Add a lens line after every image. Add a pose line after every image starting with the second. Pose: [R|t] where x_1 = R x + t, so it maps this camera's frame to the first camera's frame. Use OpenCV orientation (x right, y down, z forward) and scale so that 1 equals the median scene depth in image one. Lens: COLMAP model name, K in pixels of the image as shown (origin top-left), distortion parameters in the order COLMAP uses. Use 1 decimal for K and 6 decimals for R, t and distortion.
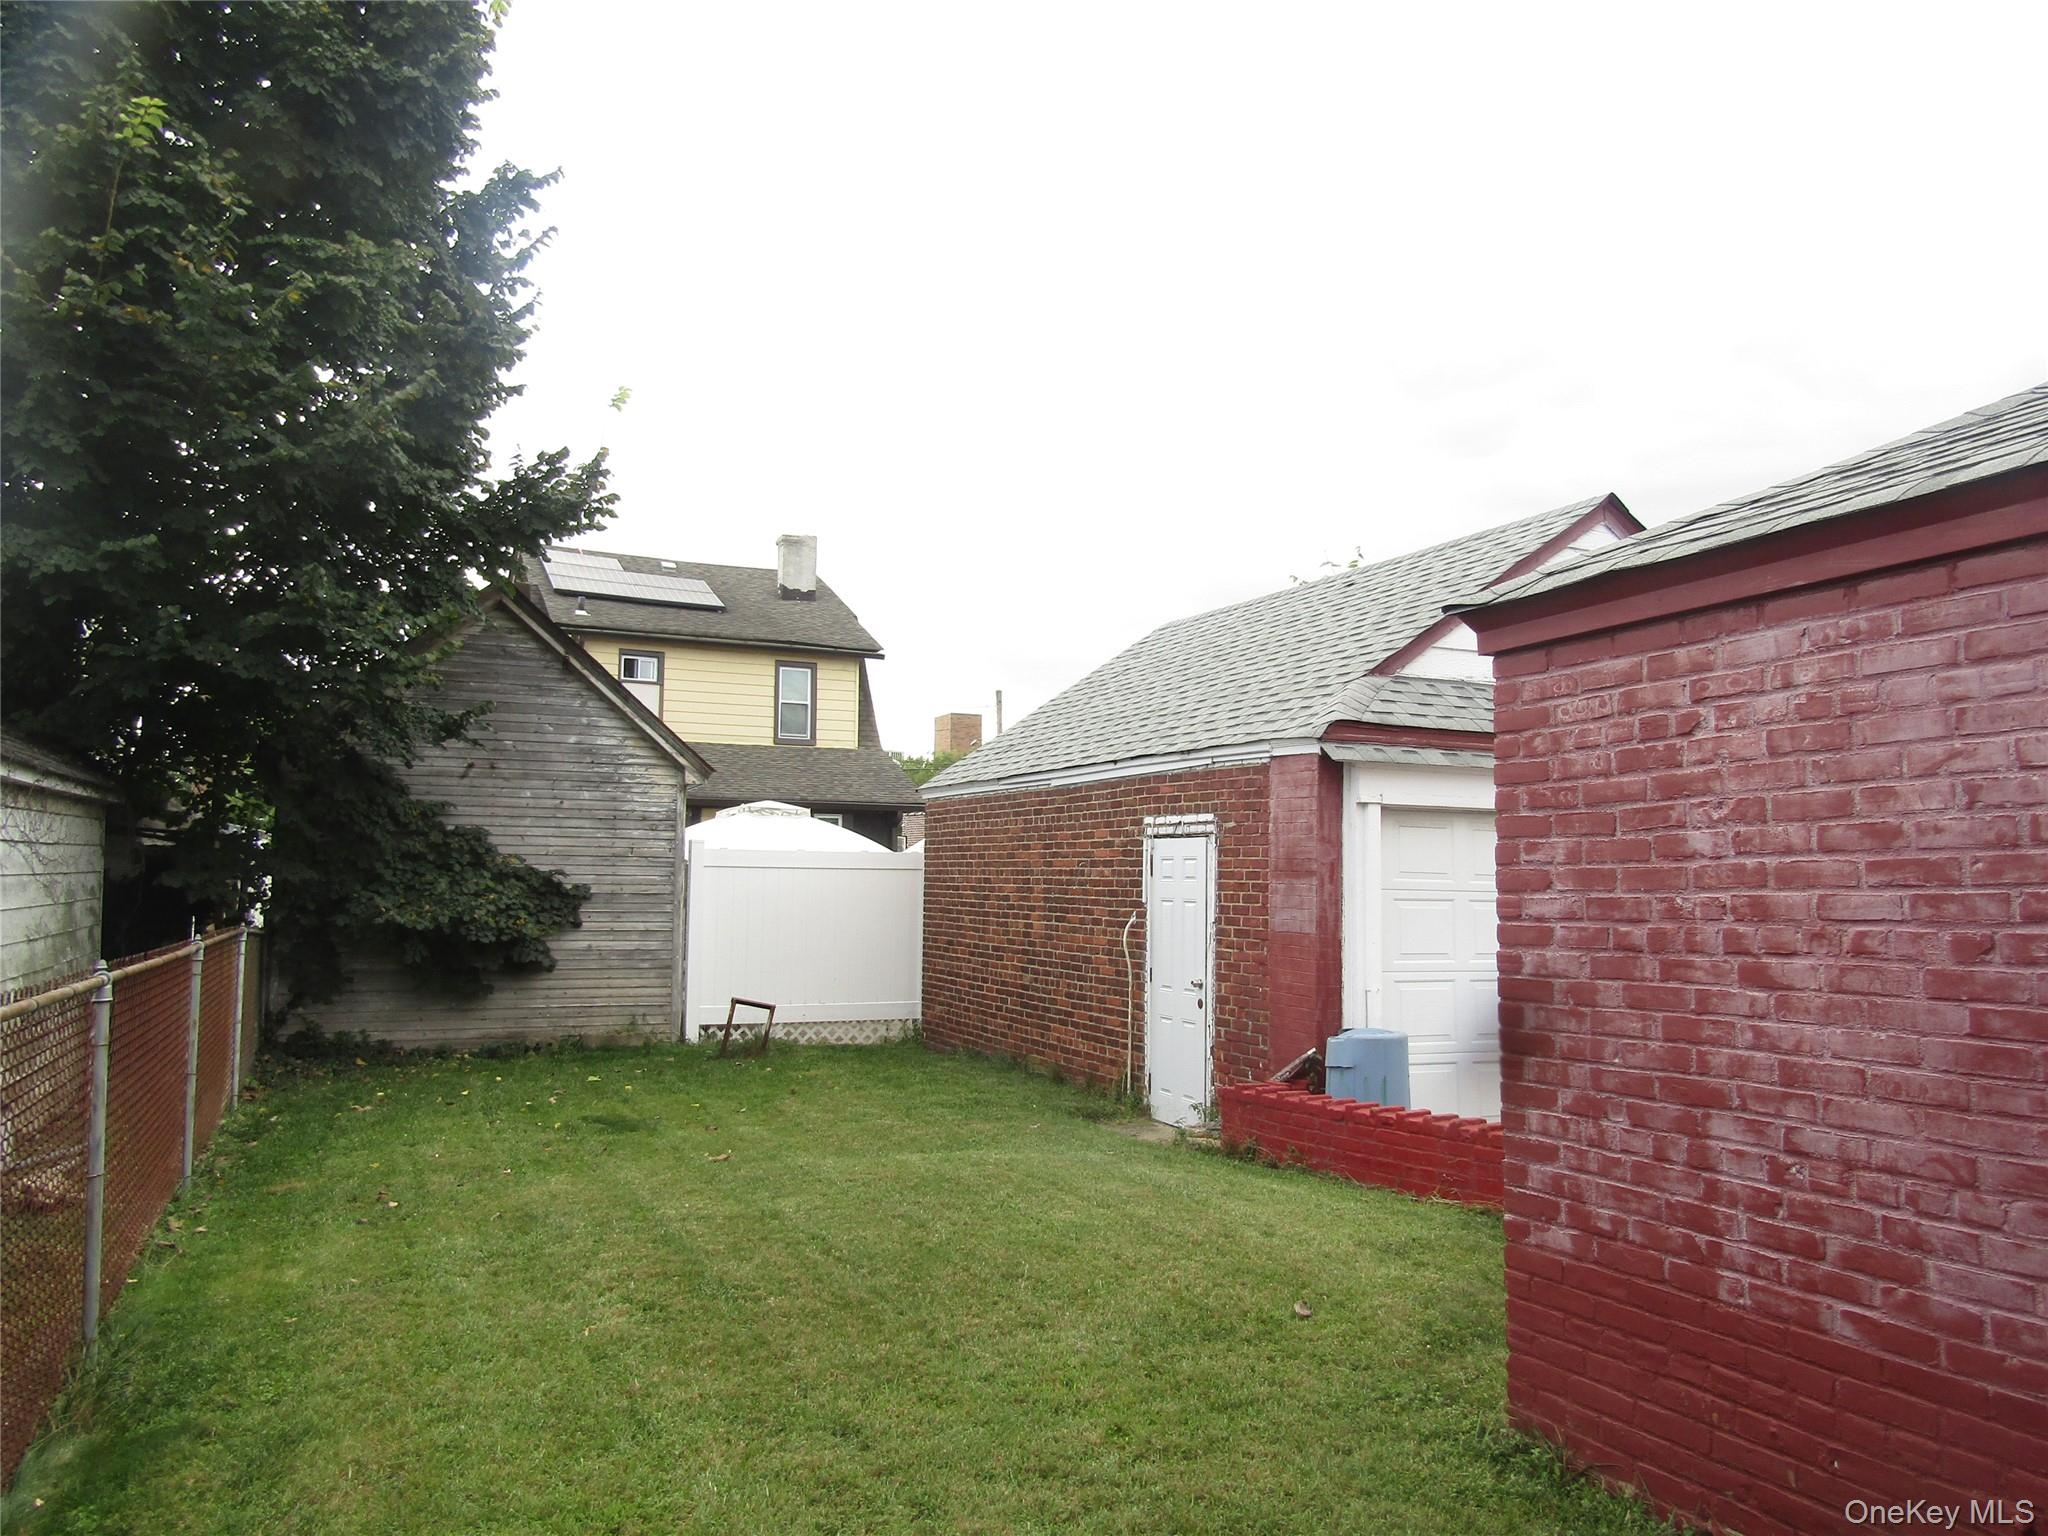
lens RADIAL K [[1479.3, 0, 1016.3], [0, 1479.3, 770.8], [0, 0, 1]] dist [-0.053579, 0.027035]
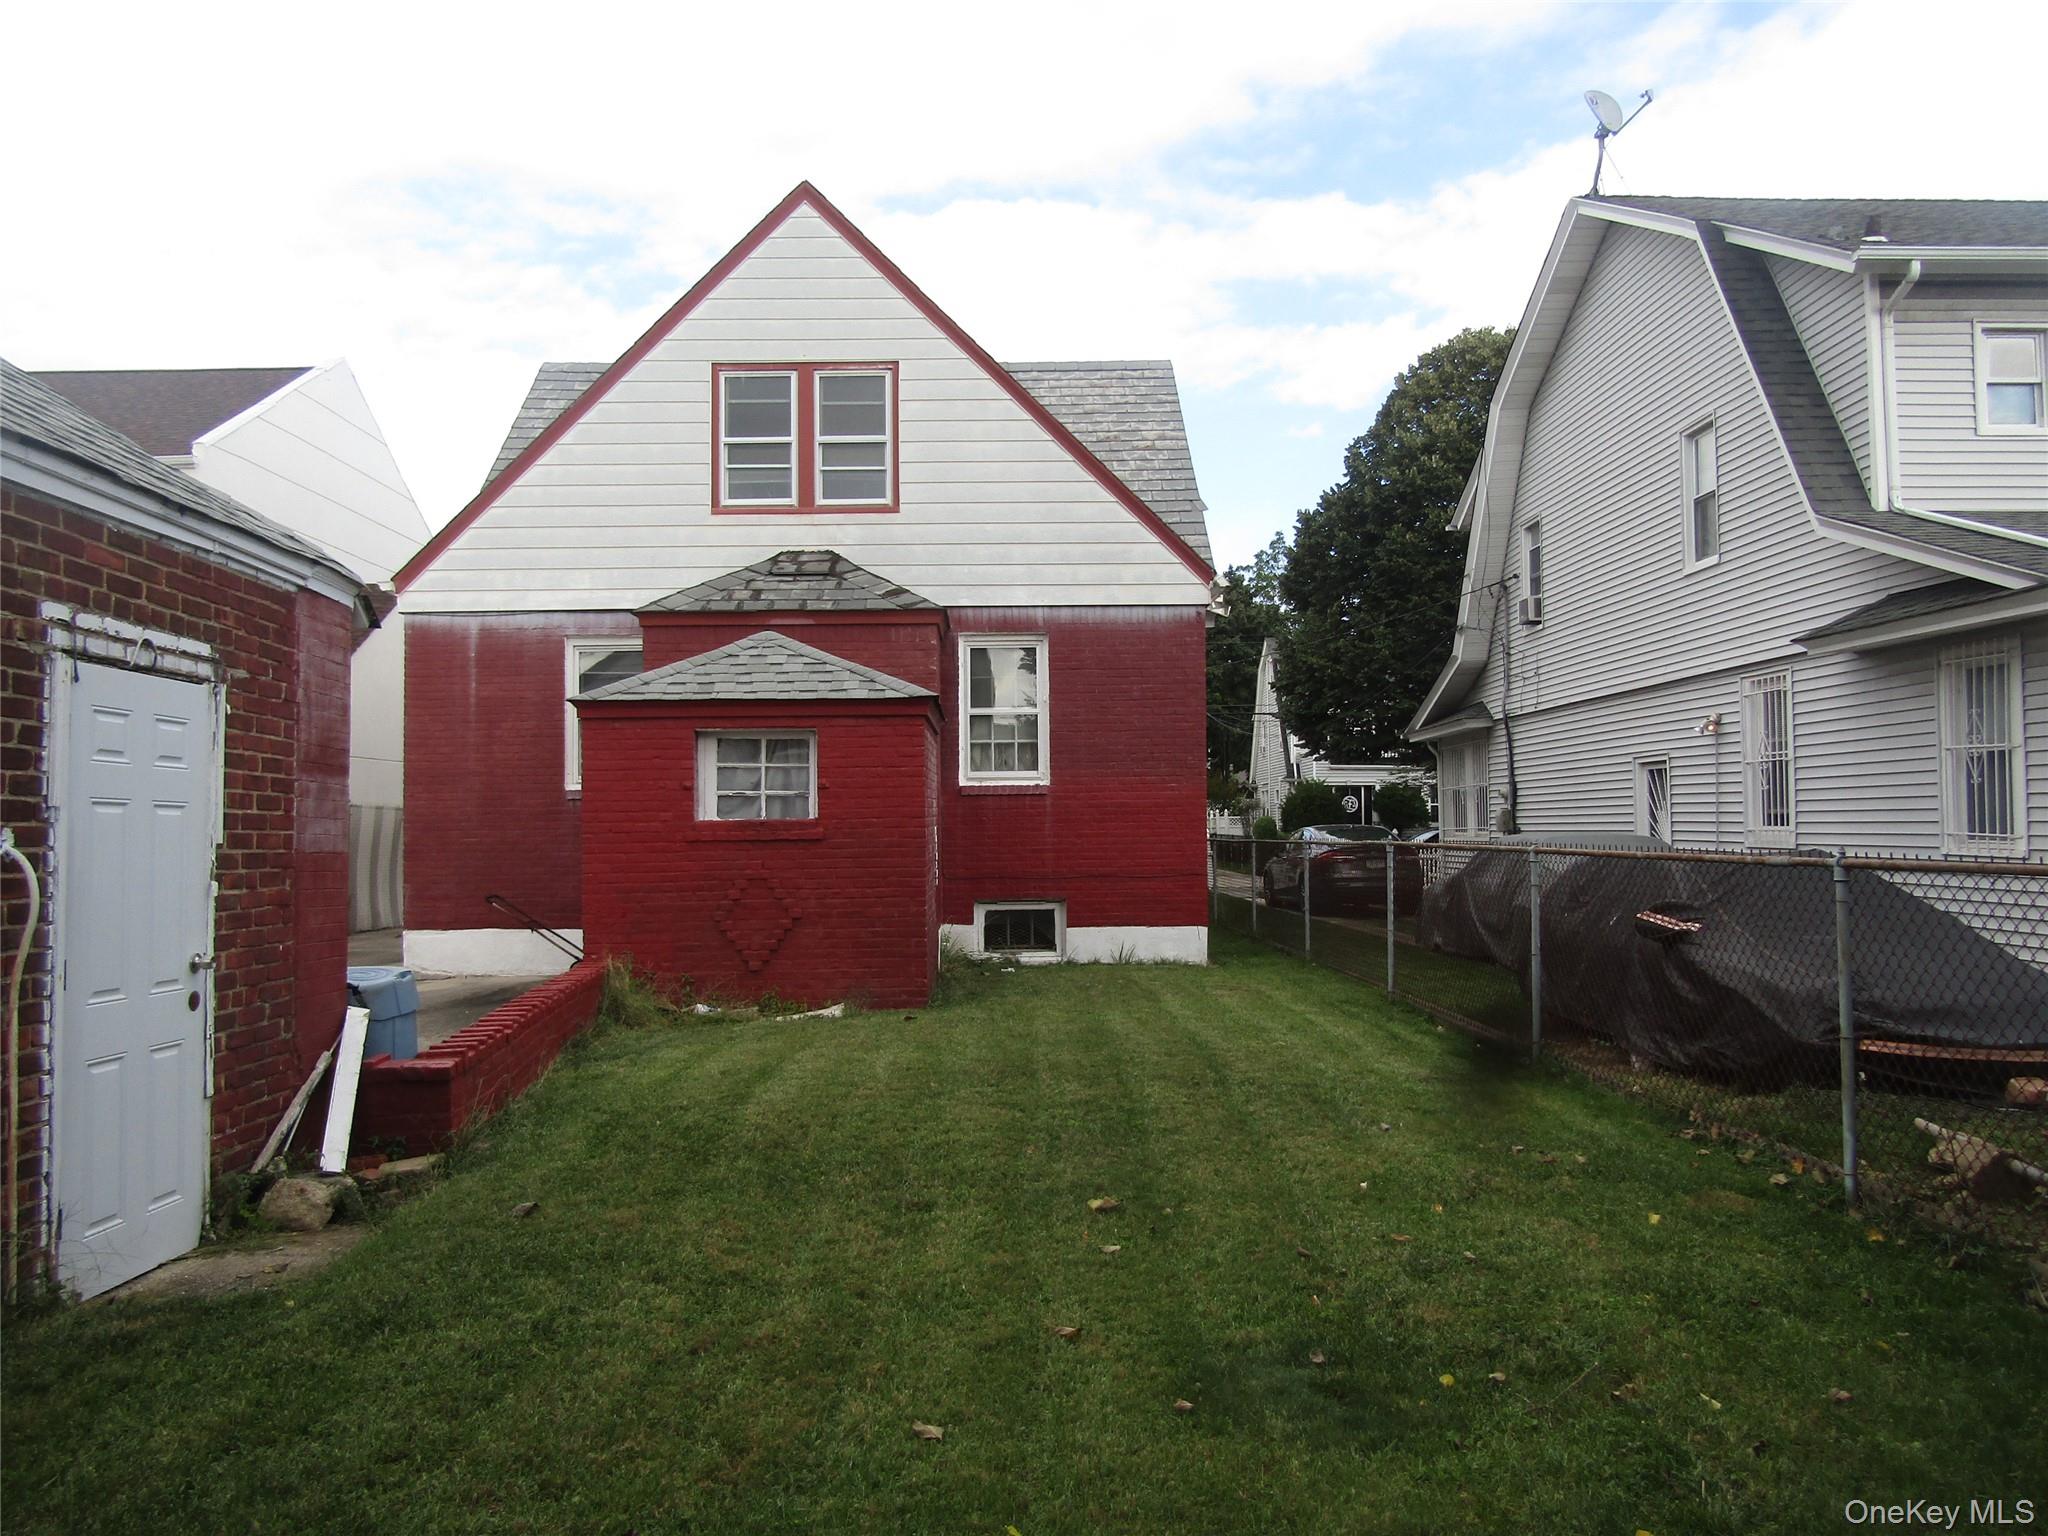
lens RADIAL K [[1479.3, 0, 1022.1], [0, 1479.3, 768.9], [0, 0, 1]] dist [-0.053579, 0.027035]
pose [[-0.924402, 0.009385, 0.381304, -0.352175], [-0.036062, 0.993068, -0.111869, 0.125714], [-0.379711, -0.117162, -0.917656, 1.401574]]
